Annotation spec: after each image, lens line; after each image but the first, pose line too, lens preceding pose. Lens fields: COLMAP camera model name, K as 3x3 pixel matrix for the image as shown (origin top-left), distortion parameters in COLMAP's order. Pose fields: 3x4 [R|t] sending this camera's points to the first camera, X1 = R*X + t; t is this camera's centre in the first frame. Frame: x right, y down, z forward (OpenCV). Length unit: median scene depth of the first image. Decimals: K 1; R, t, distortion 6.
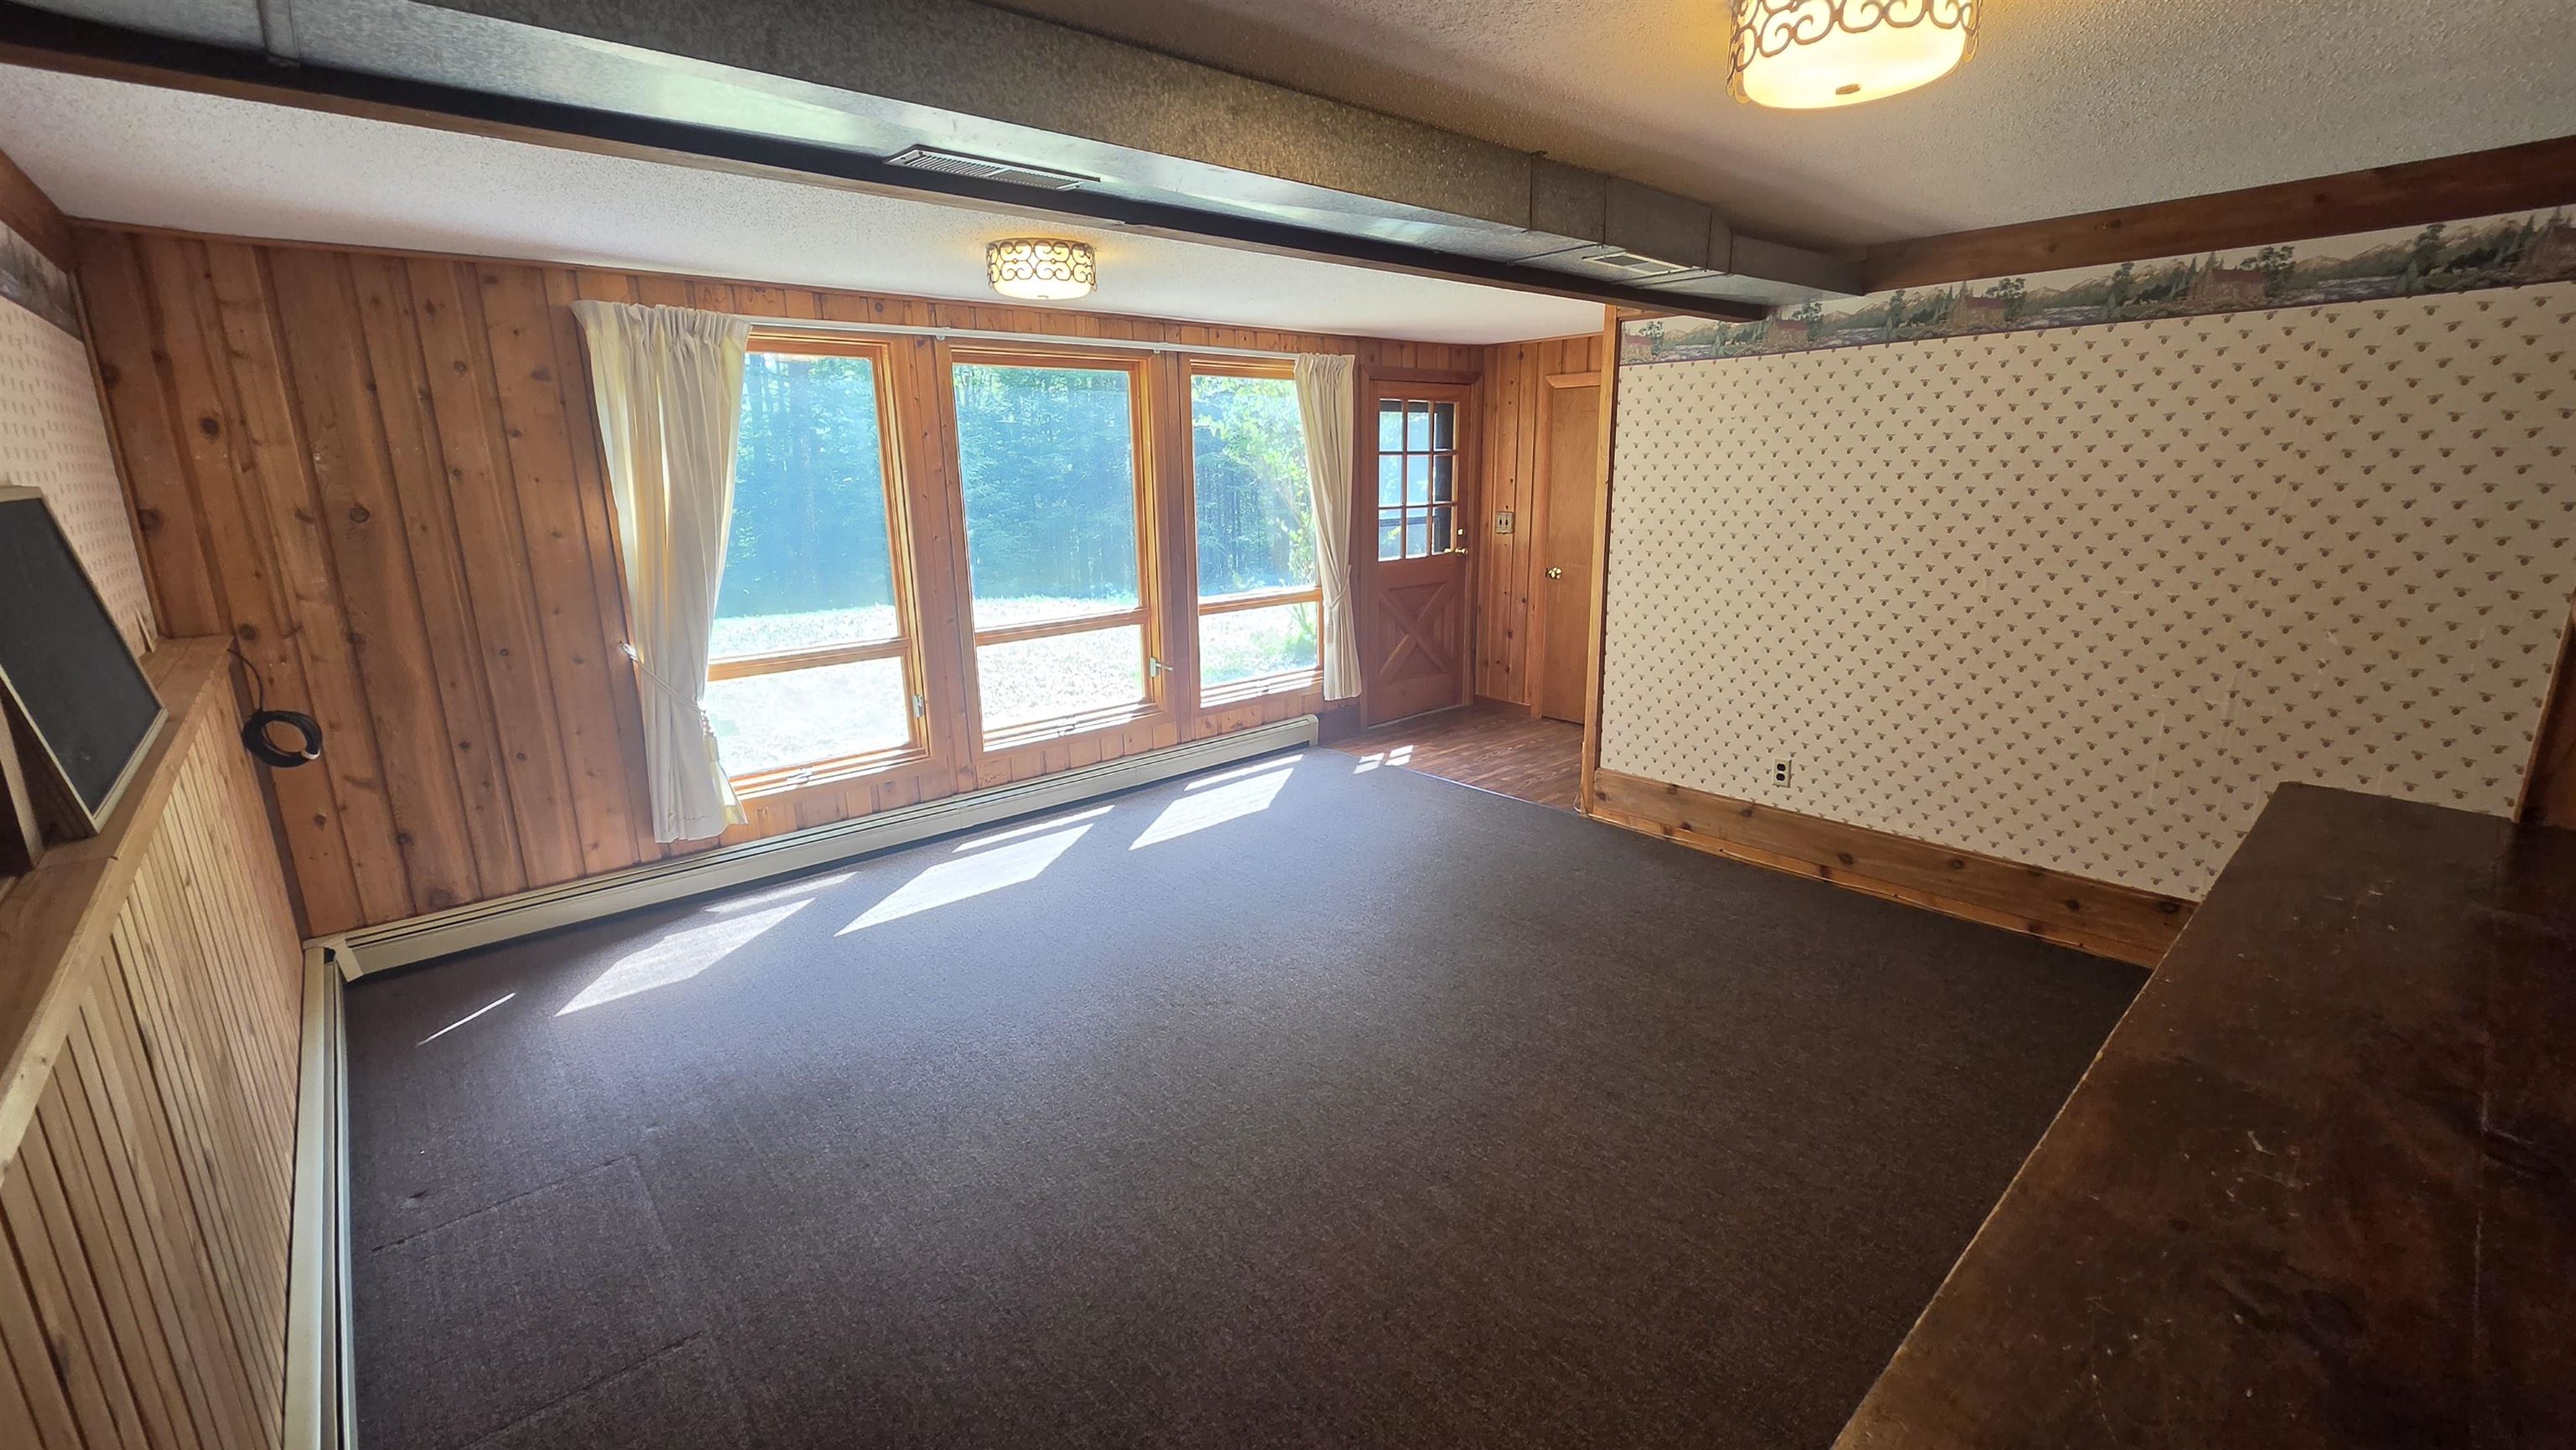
lens RADIAL K [[1060.0, 0, 1365.7], [0, 1060.0, 735.4], [0, 0, 1]] dist [-0.016826, 0.000542]
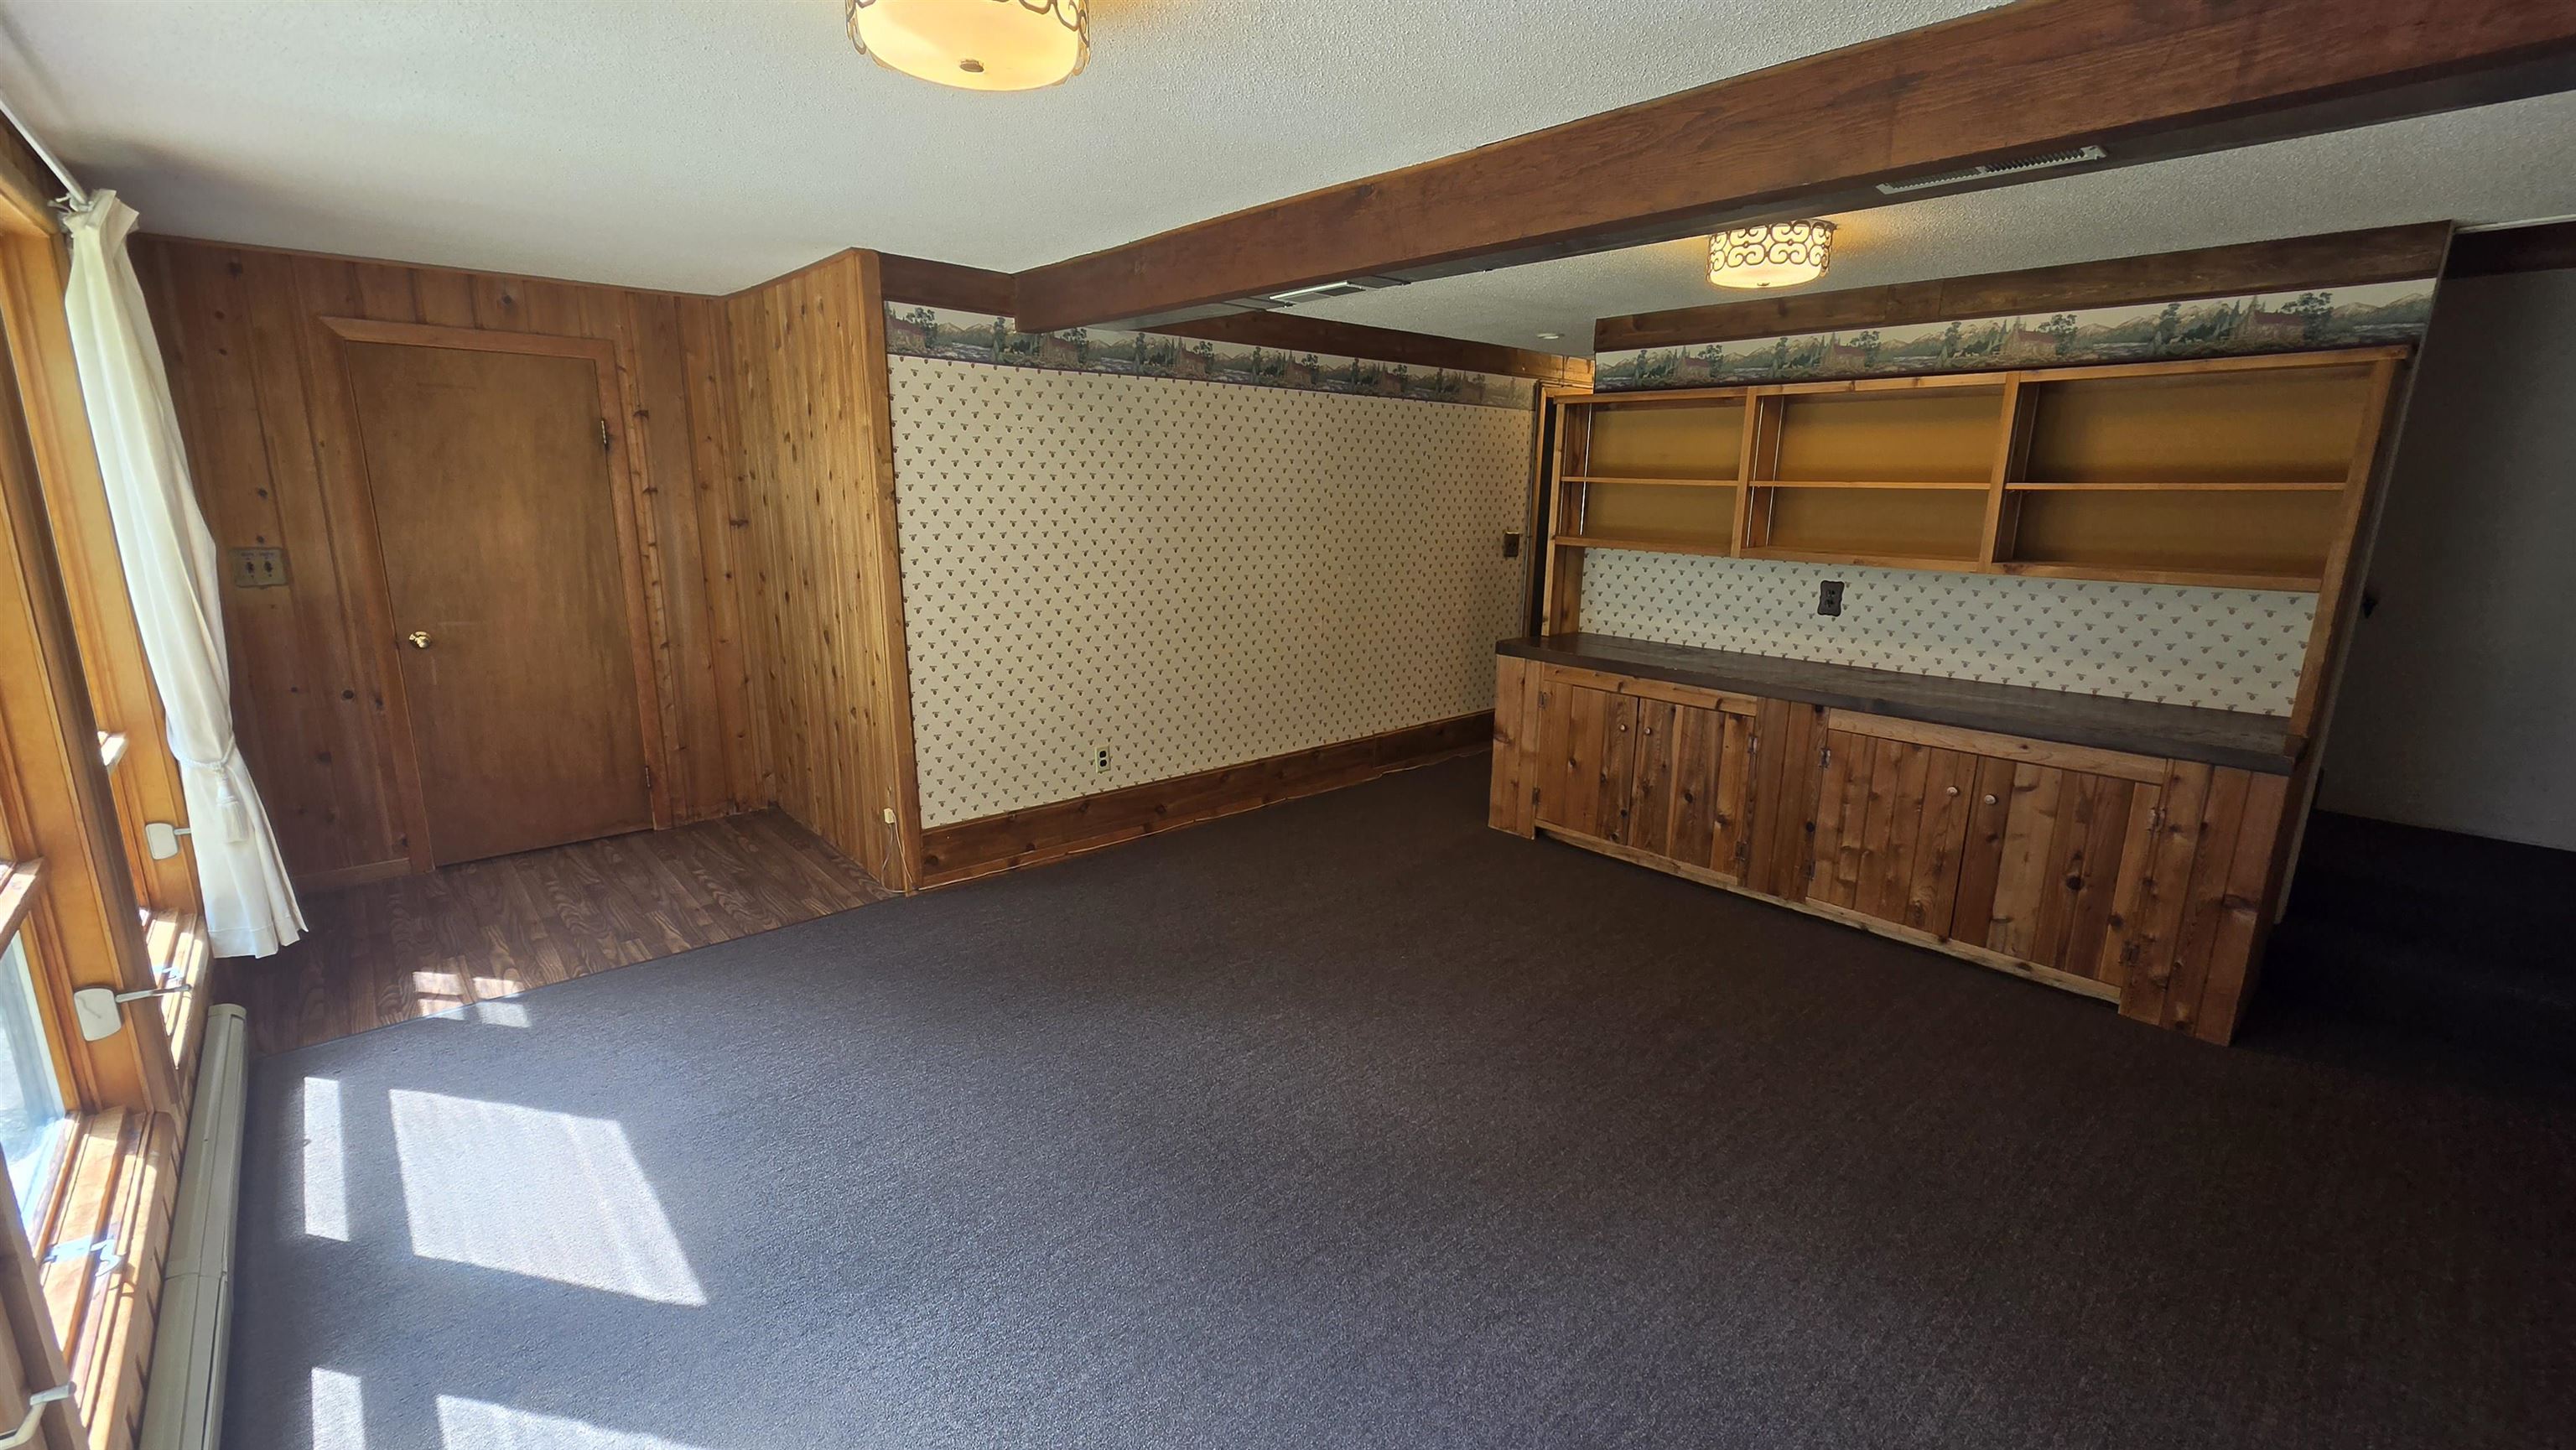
lens RADIAL K [[1060.0, 0, 1290.7], [0, 1060.0, 730.7], [0, 0, 1]] dist [-0.016826, 0.000542]
pose [[0.022810, -0.217946, 0.975694, -0.666078], [0.227404, 0.951496, 0.207224, -0.176502], [-0.973533, 0.217150, 0.071266, 0.737833]]
